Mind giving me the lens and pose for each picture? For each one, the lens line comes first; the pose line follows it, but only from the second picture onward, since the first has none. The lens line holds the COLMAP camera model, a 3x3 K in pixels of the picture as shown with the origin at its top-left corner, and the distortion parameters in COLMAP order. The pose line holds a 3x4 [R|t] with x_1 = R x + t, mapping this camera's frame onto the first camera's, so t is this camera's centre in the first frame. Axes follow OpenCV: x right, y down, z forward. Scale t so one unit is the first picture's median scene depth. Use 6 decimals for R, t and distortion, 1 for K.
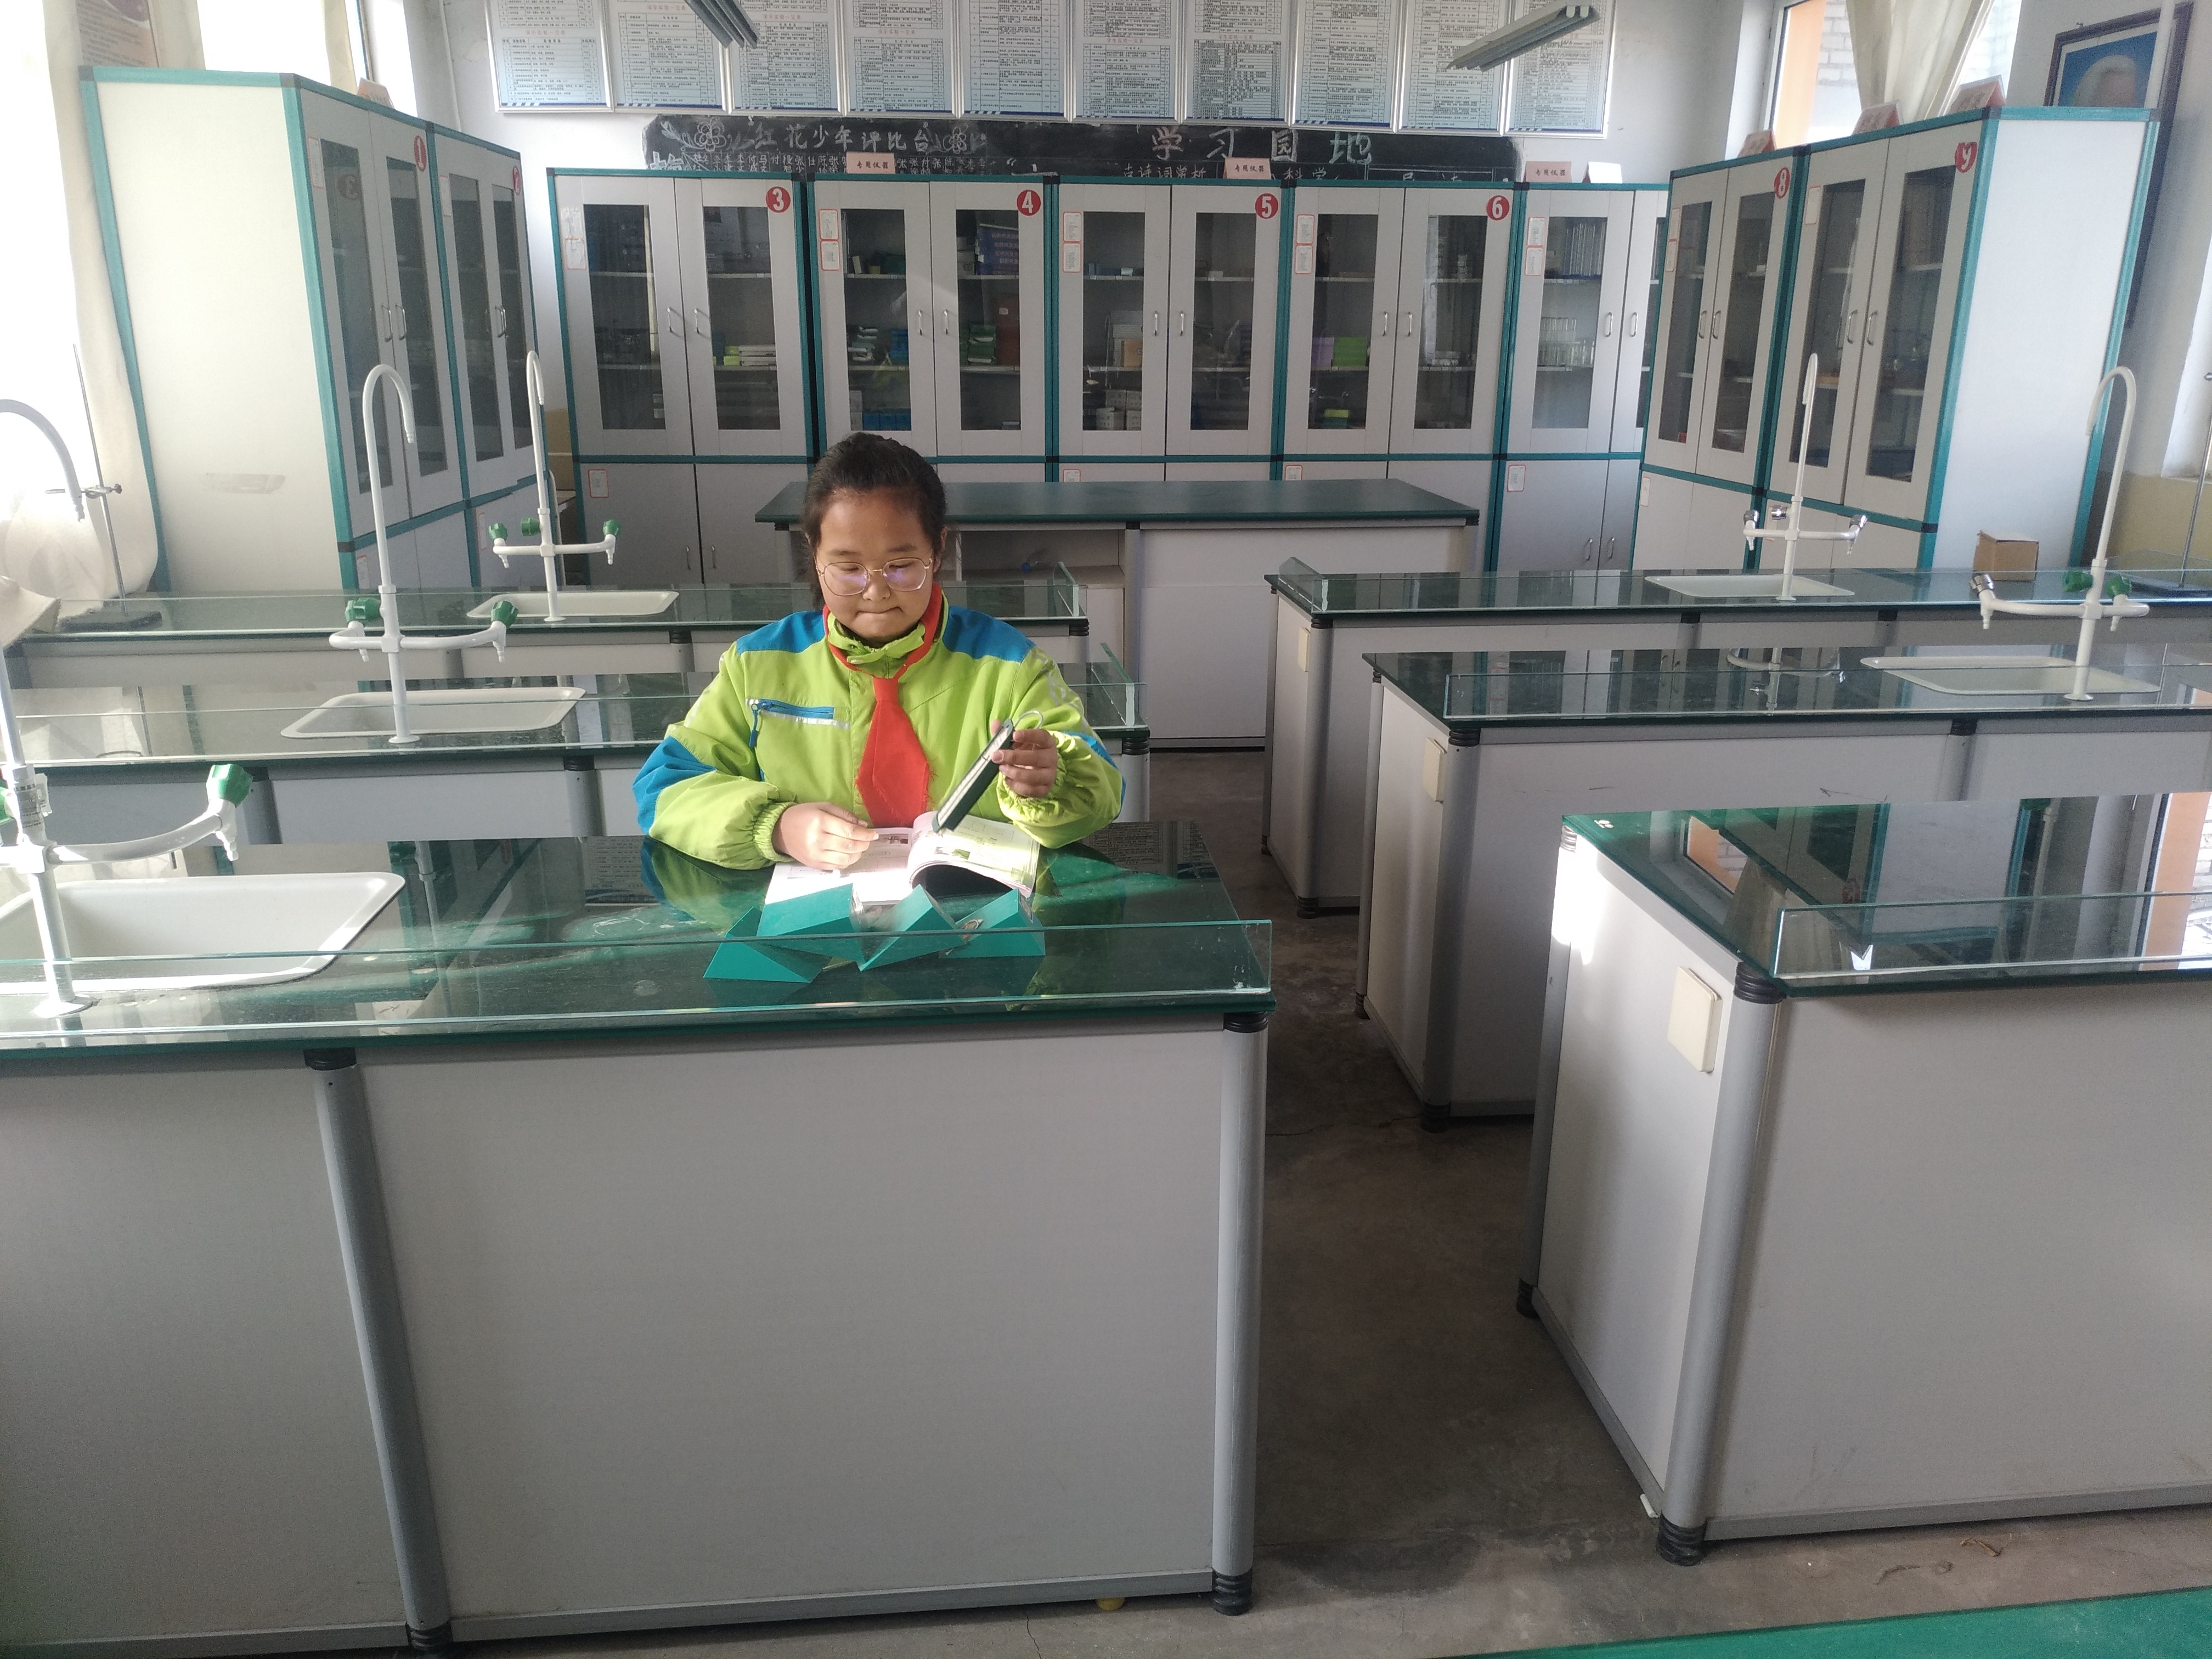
lens RADIAL K [[1570.2, 0, 1116.8], [0, 1570.2, 823.1], [0, 0, 1]] dist [-0.006330, -0.006446]
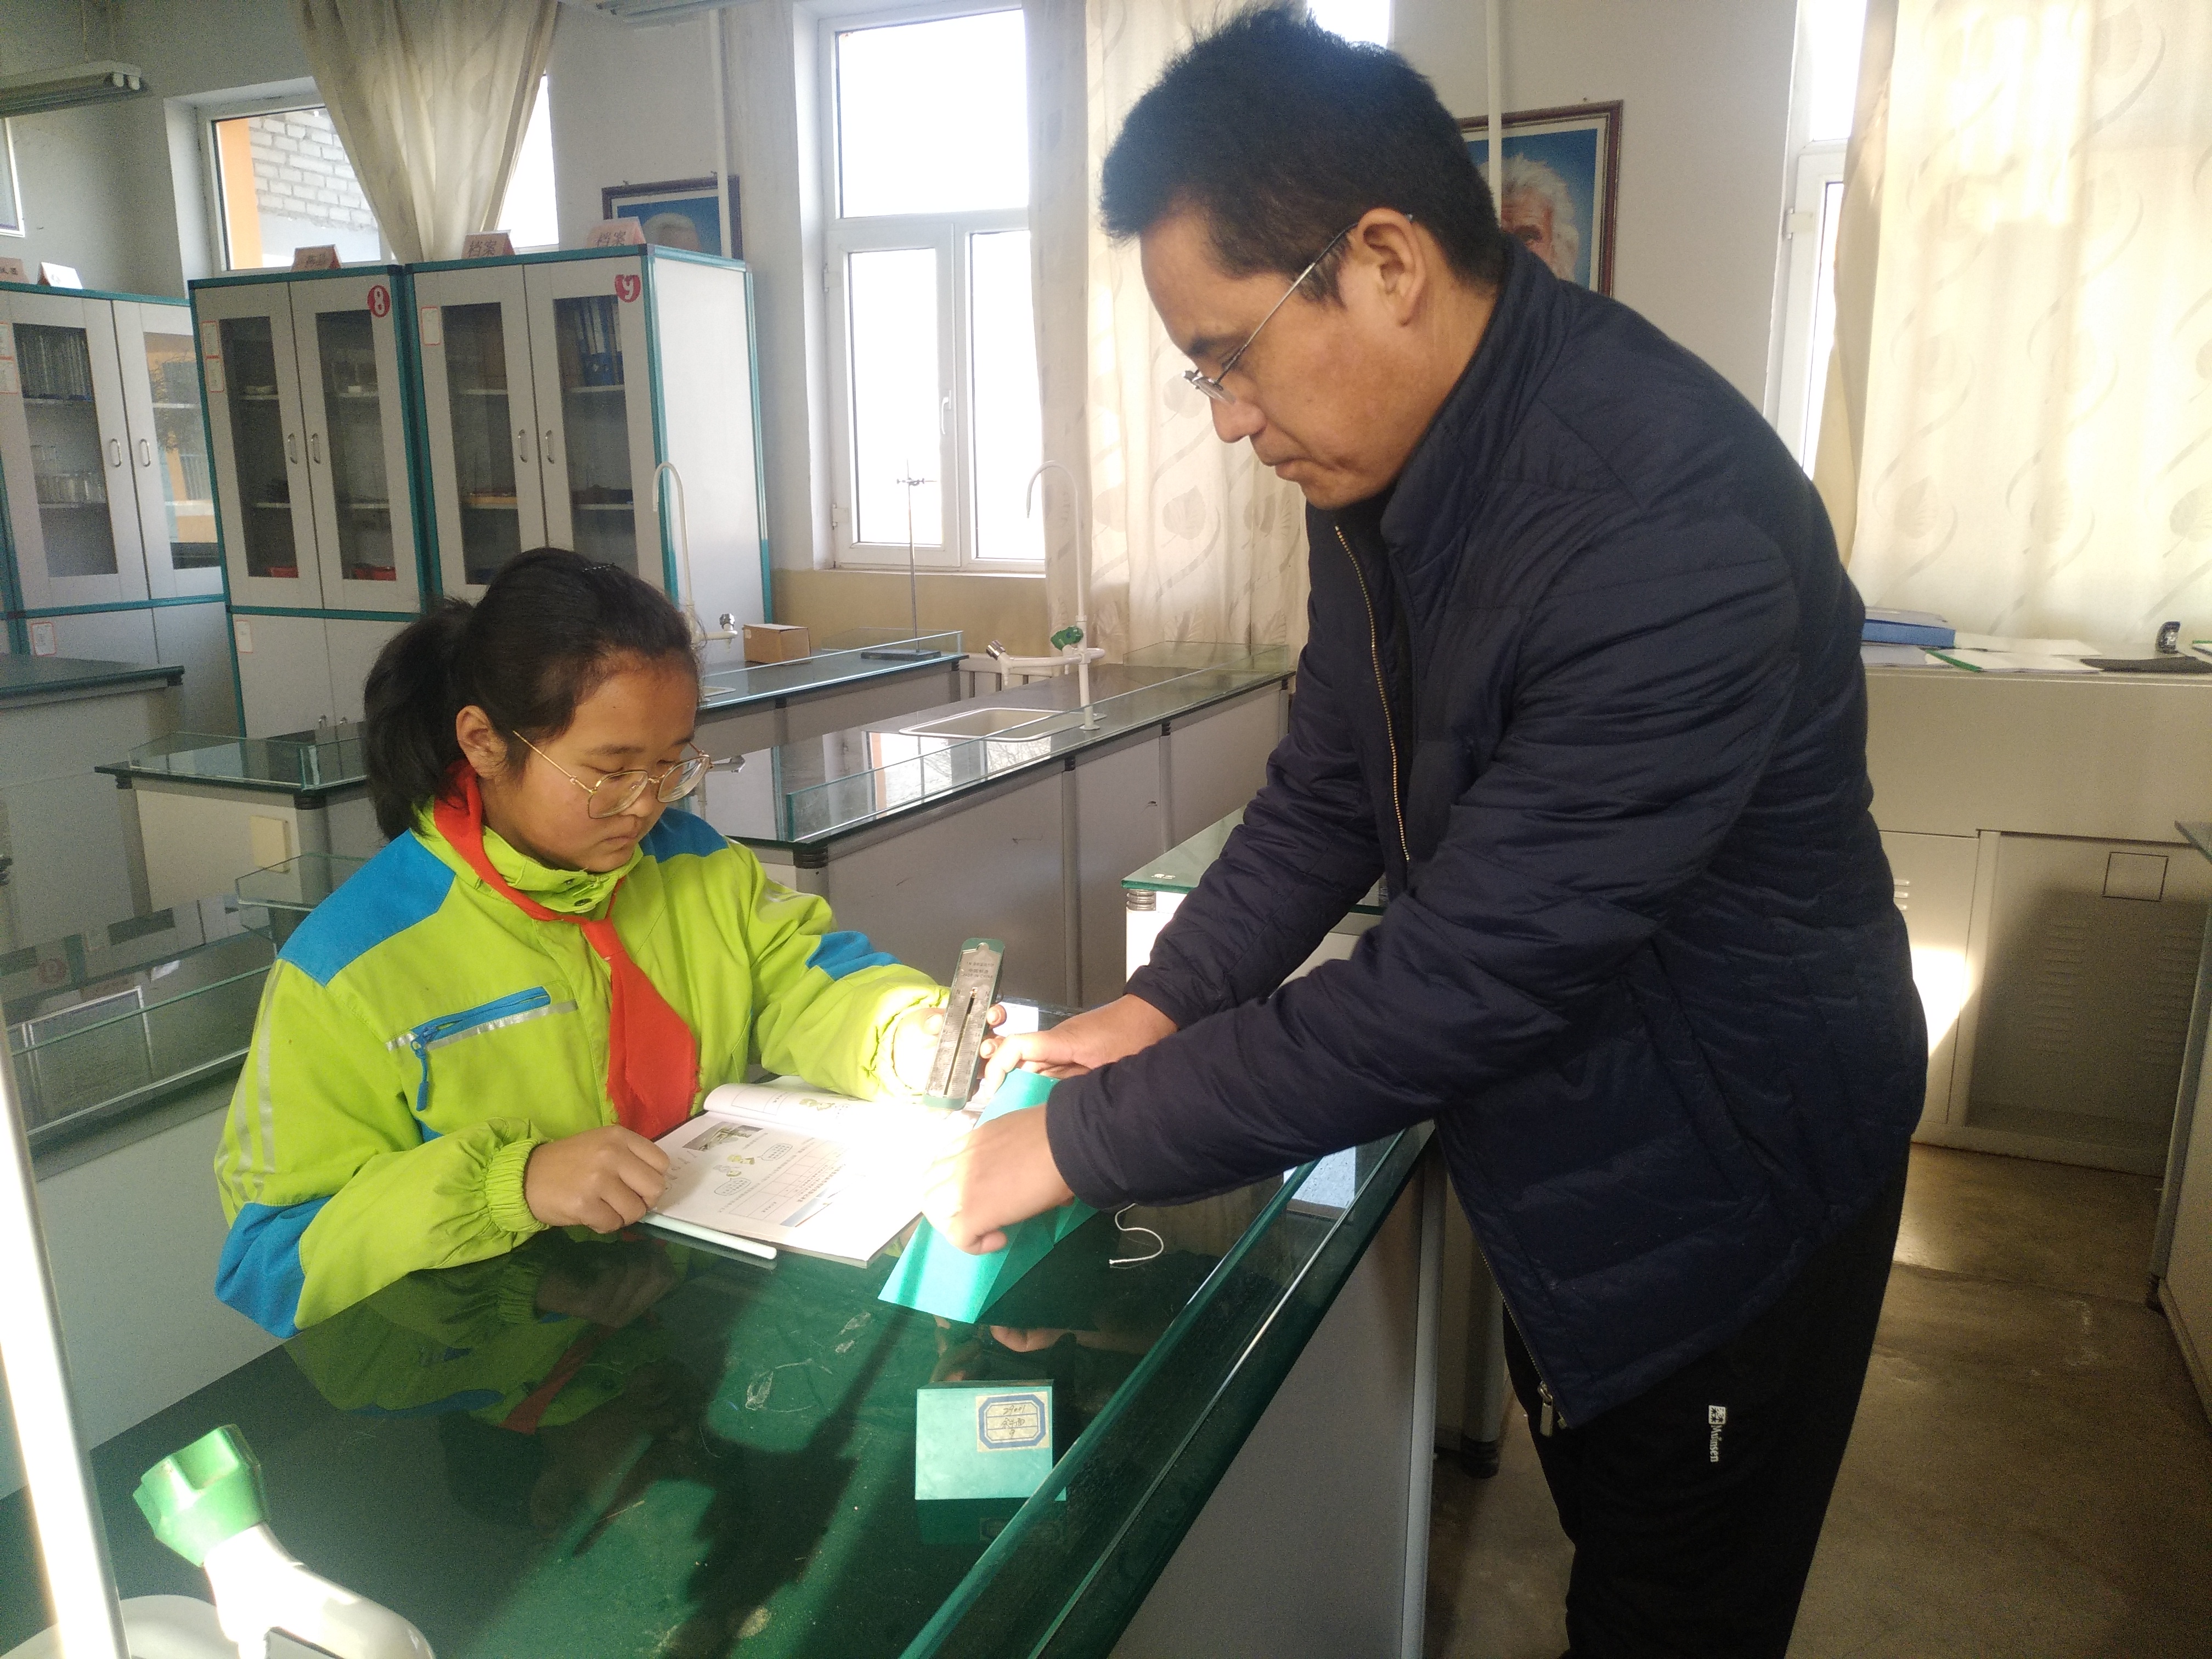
lens RADIAL K [[1570.2, 0, 1102.5], [0, 1570.2, 821.2], [0, 0, 1]] dist [-0.006330, -0.006446]
pose [[0.496730, -0.195521, 0.845595, -0.182866], [0.269728, 0.960826, 0.063719, -0.036786], [-0.824928, 0.196429, 0.530008, 0.154490]]
